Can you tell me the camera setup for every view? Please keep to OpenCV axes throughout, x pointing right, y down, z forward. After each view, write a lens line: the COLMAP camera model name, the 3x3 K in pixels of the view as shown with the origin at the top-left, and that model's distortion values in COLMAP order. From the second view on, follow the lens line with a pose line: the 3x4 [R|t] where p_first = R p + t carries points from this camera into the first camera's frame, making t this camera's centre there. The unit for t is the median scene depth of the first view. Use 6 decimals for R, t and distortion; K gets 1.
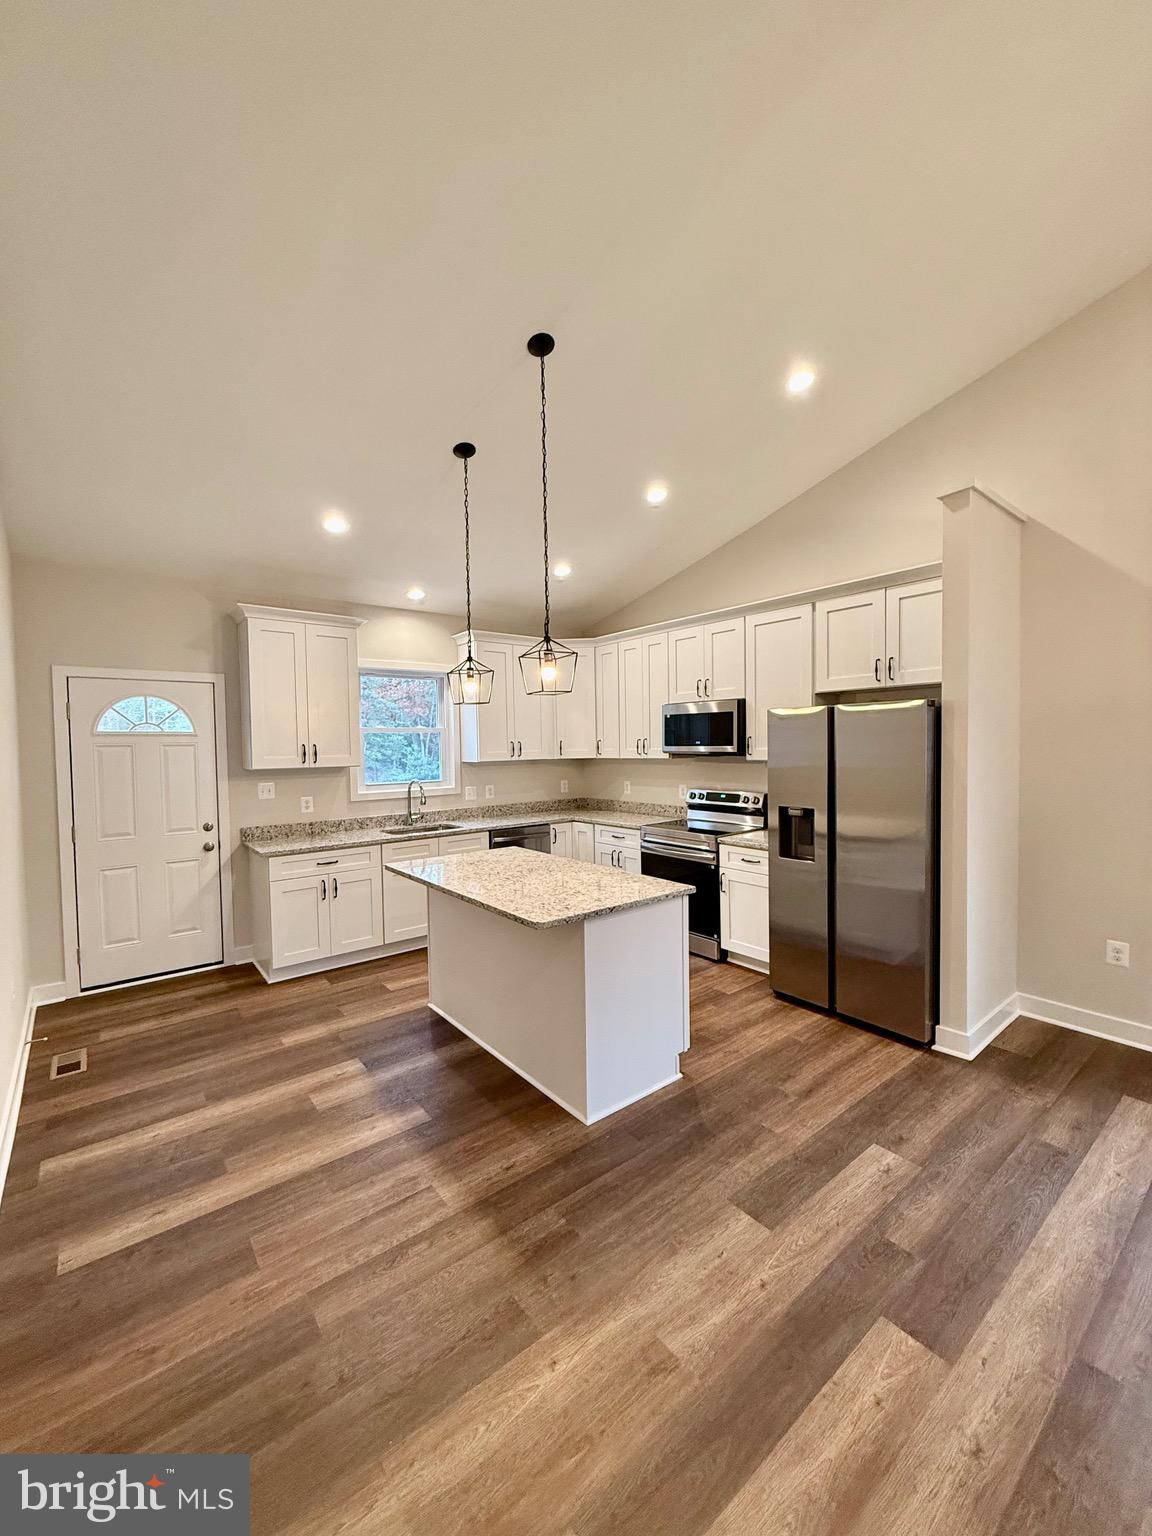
lens RADIAL K [[612.3, 0, 576.3], [0, 612.3, 765.1], [0, 0, 1]] dist [-0.000030, -0.000024]
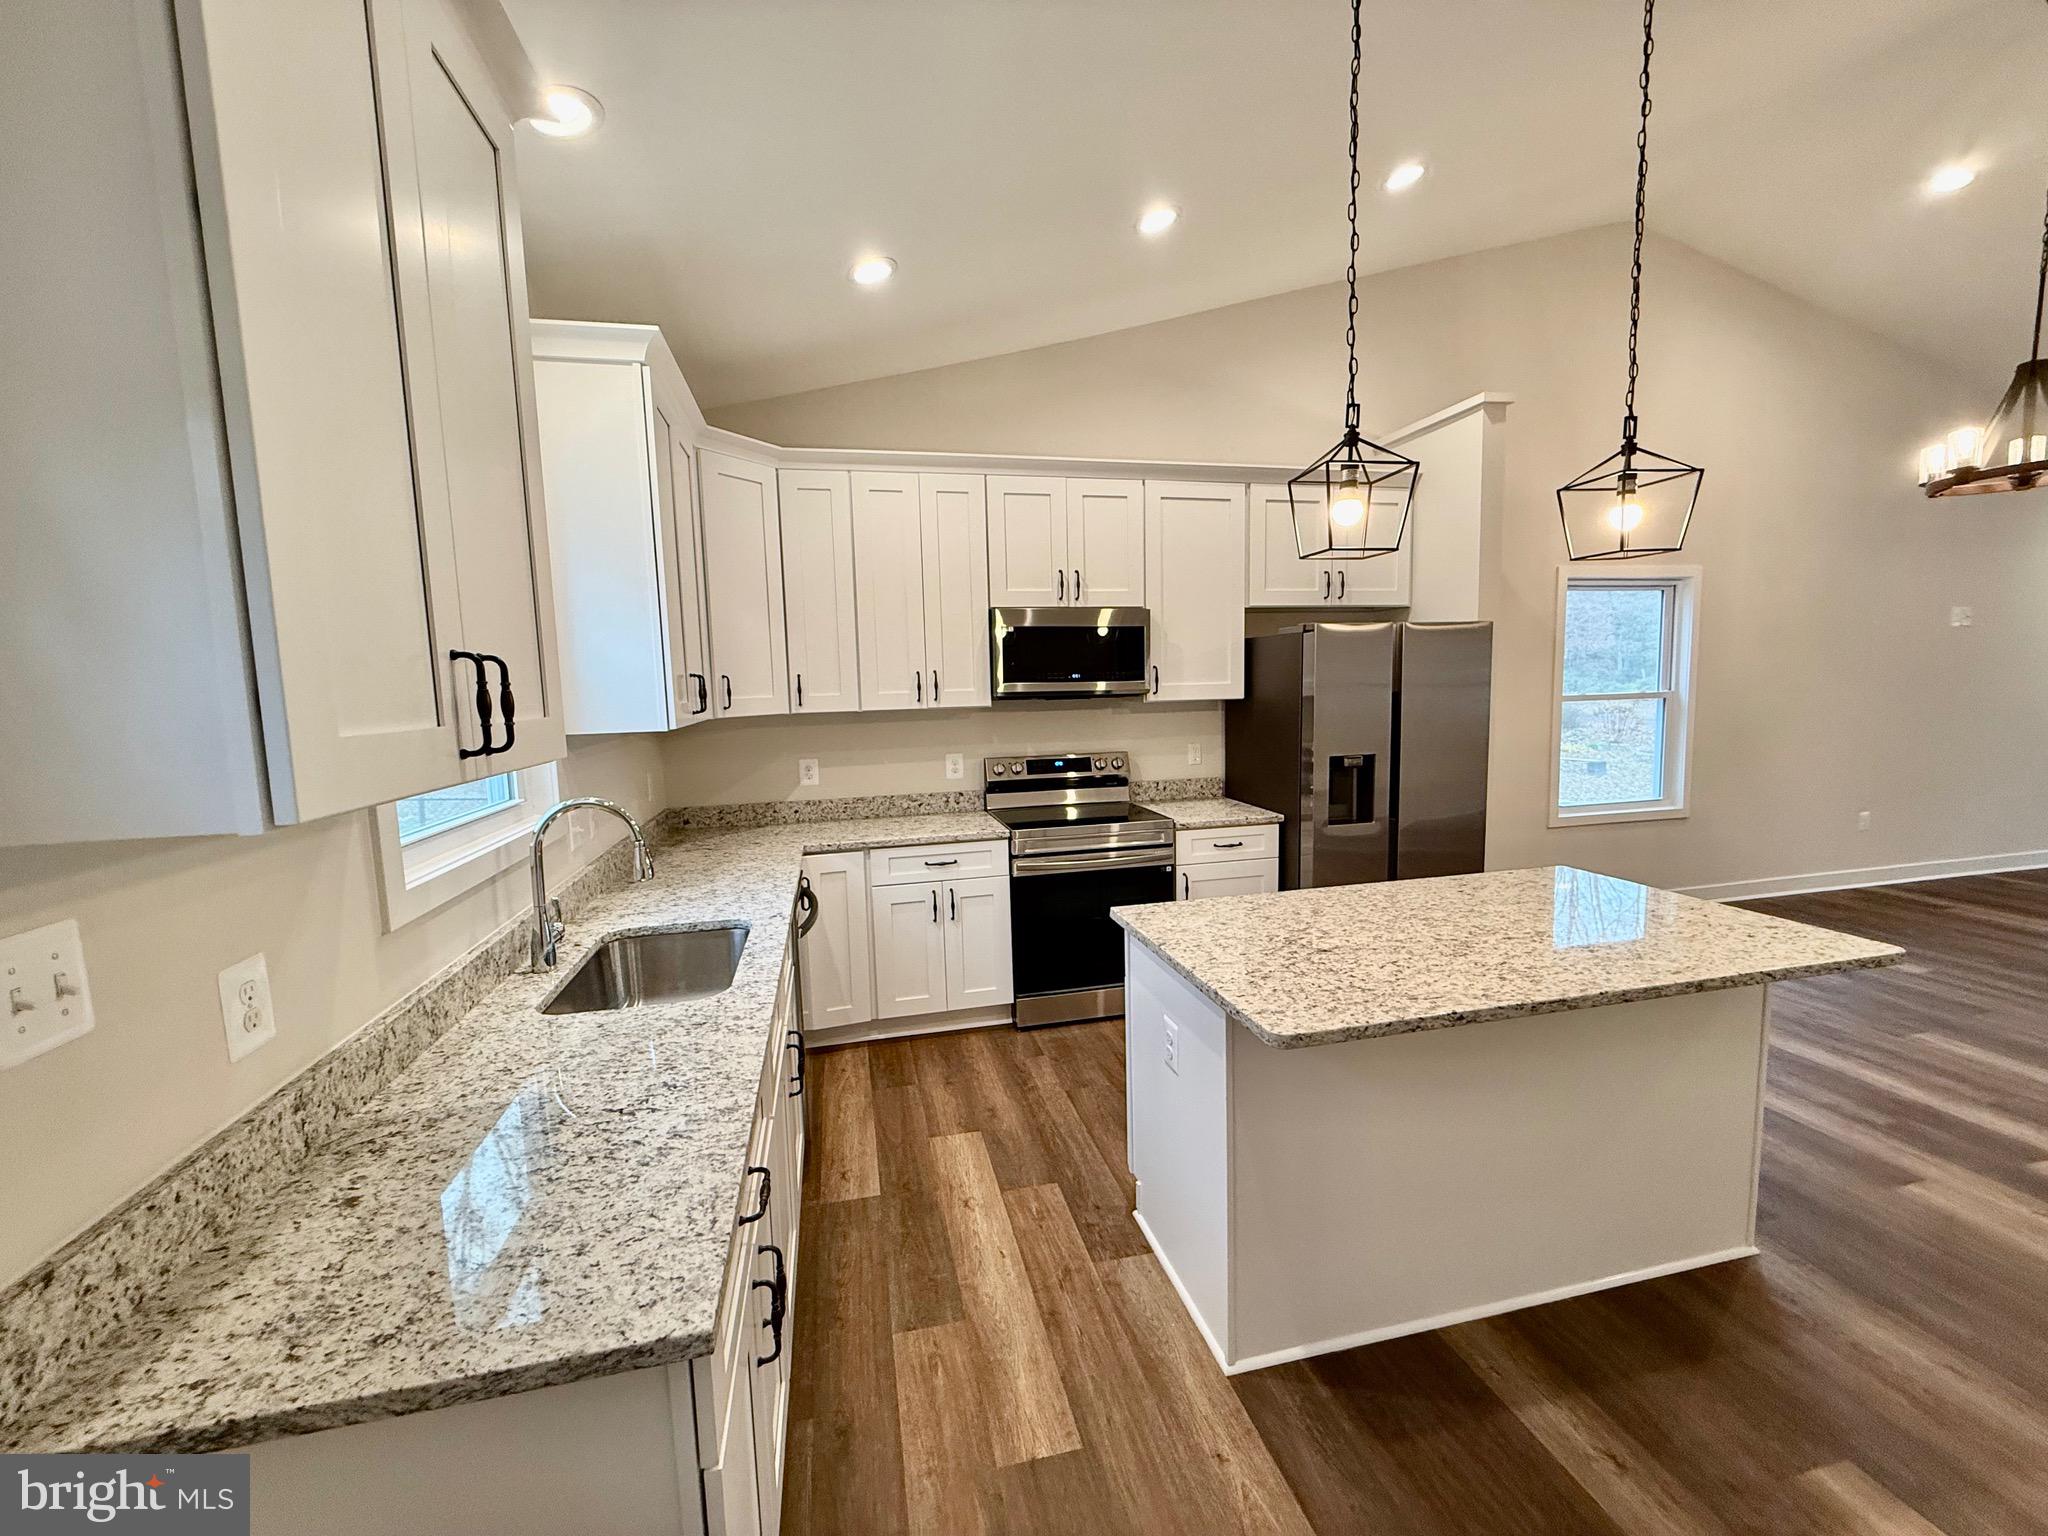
lens RADIAL K [[816.4, 0, 1020.2], [0, 816.4, 766.2], [0, 0, 1]] dist [-0.000030, -0.000024]
pose [[0.430817, -0.087753, 0.898163, -0.620040], [0.051228, 0.996034, 0.072743, -0.010655], [-0.900984, 0.014673, 0.433604, 0.791141]]
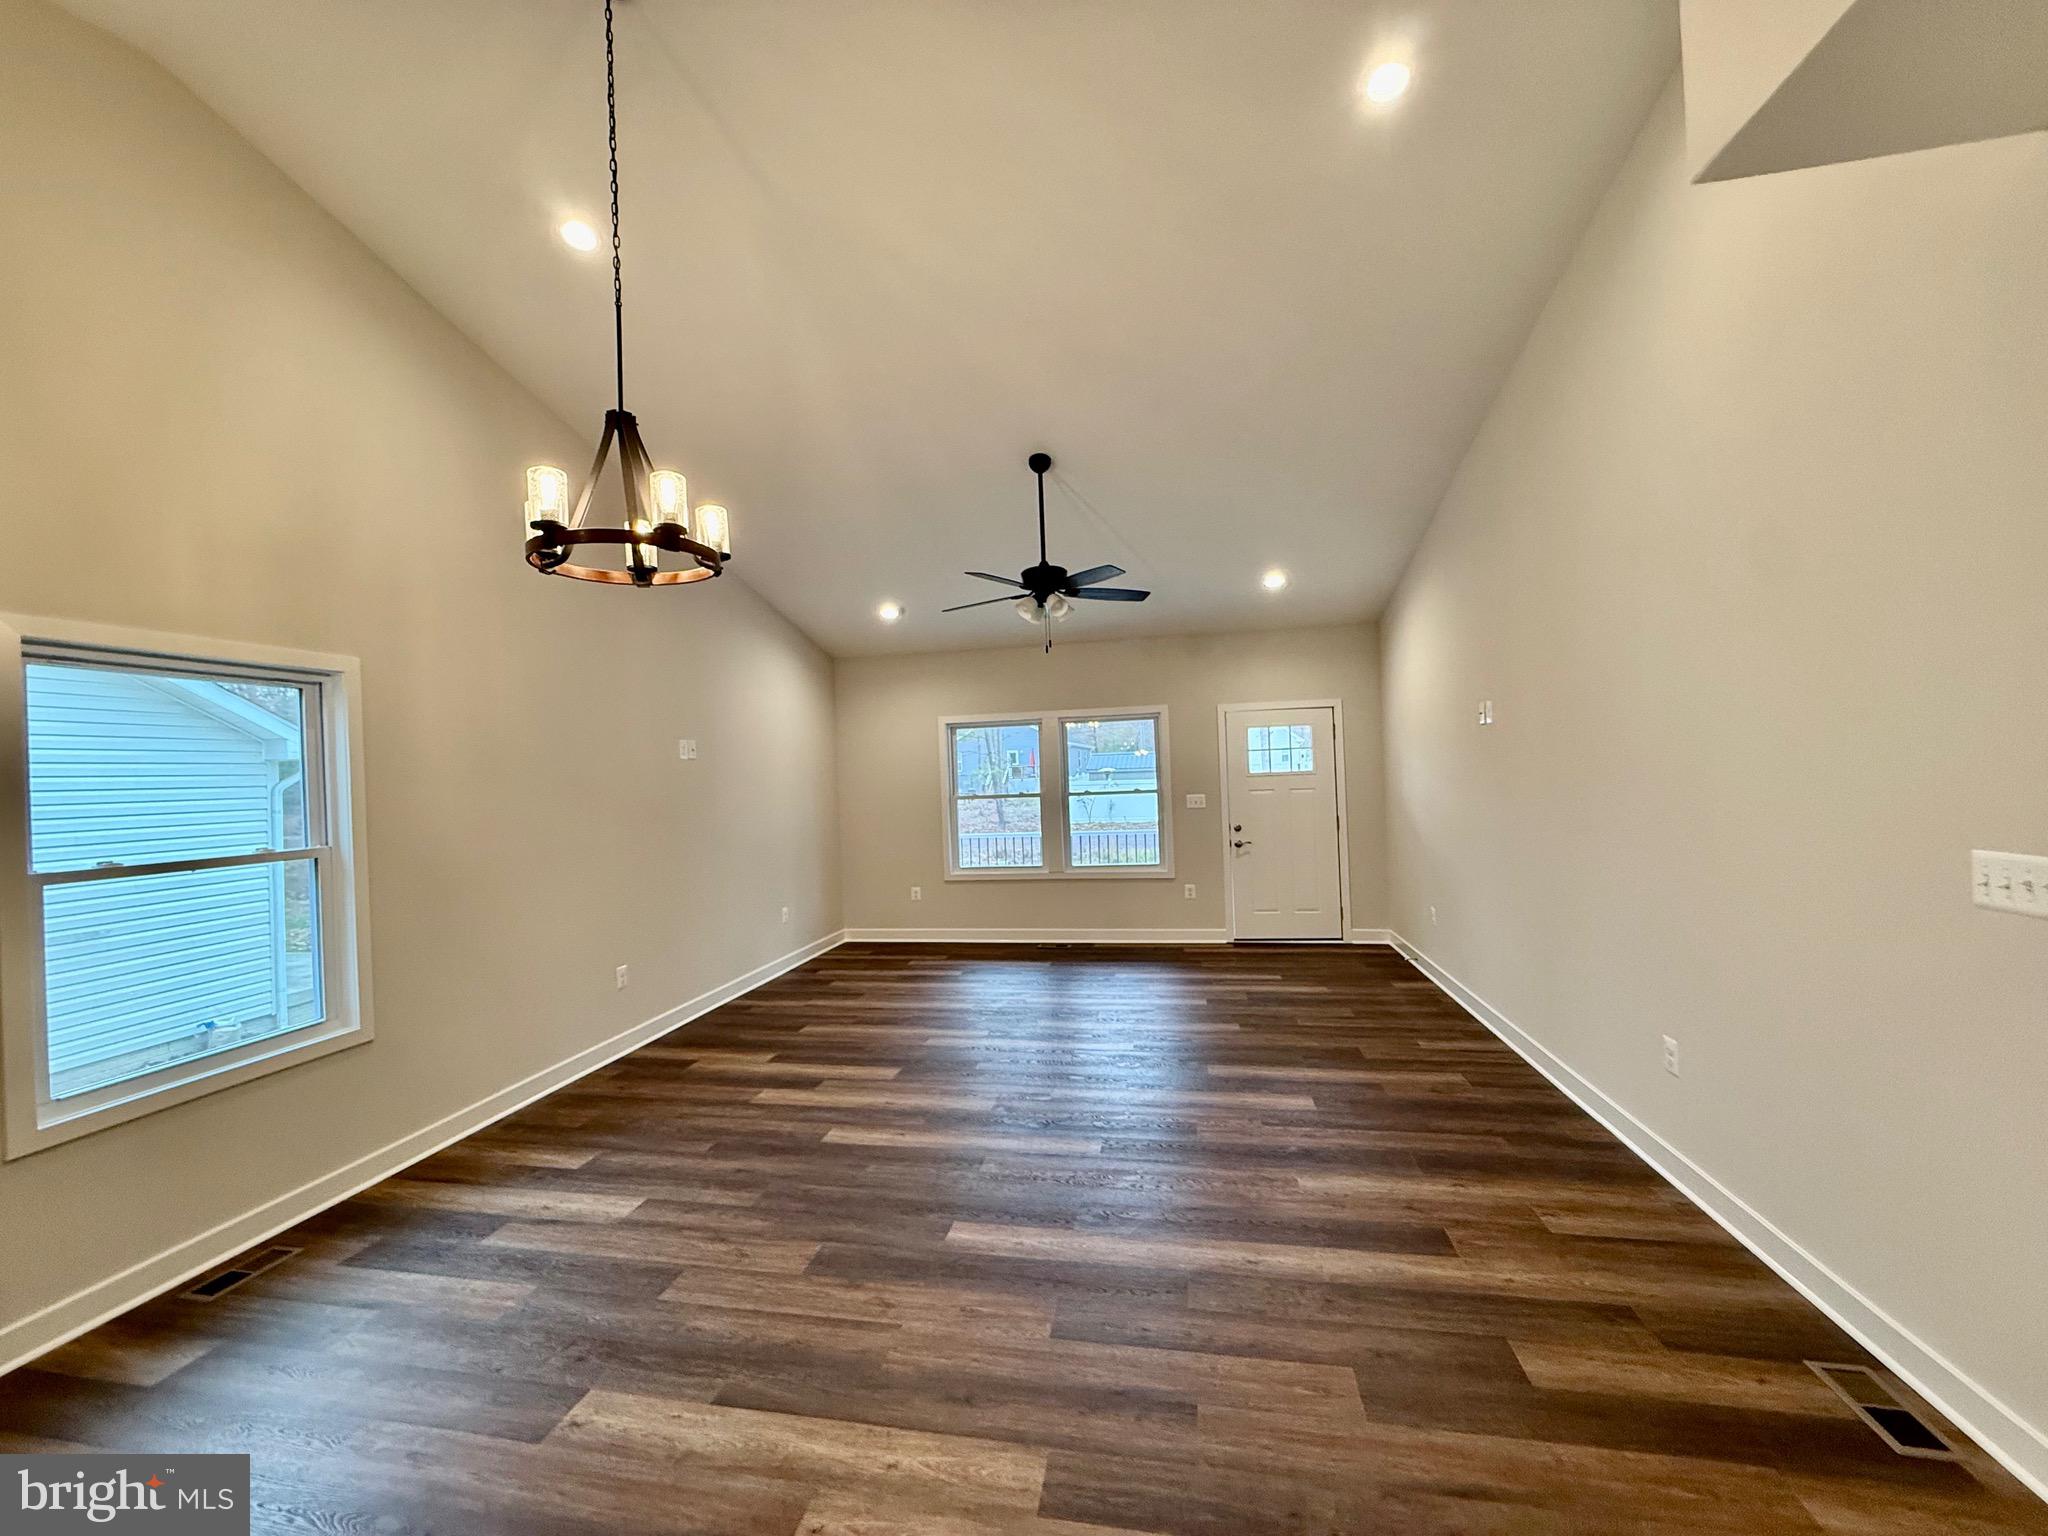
lens RADIAL K [[816.4, 0, 1018.3], [0, 816.4, 768.0], [0, 0, 1]] dist [-0.000030, -0.000024]
pose [[-0.646022, 0.046185, 0.761920, -0.110050], [0.075177, 0.997165, 0.003296, -0.011193], [-0.759608, 0.059408, -0.647663, 0.440088]]
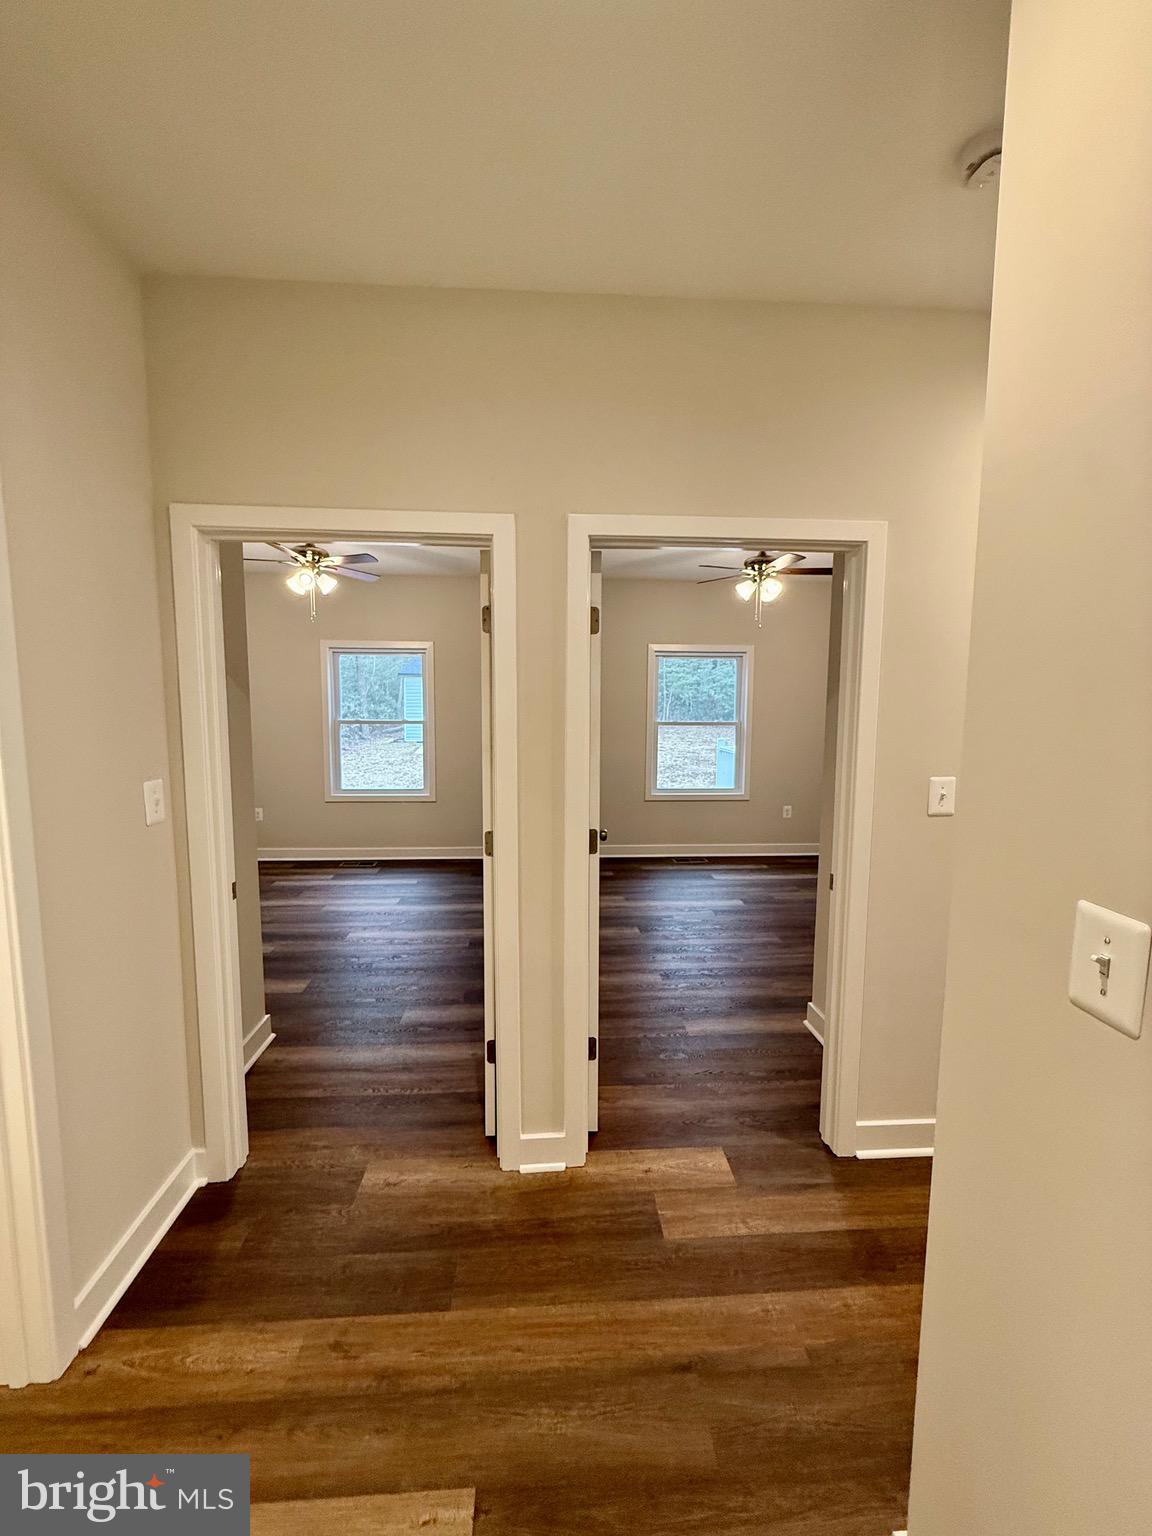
lens RADIAL K [[612.3, 0, 567.8], [0, 612.3, 771.2], [0, 0, 1]] dist [-0.000030, -0.000024]
pose [[0.579249, -0.077061, 0.811500, -0.543991], [0.015693, 0.996391, 0.083416, 0.005711], [-0.815000, -0.035584, 0.578368, -0.079333]]
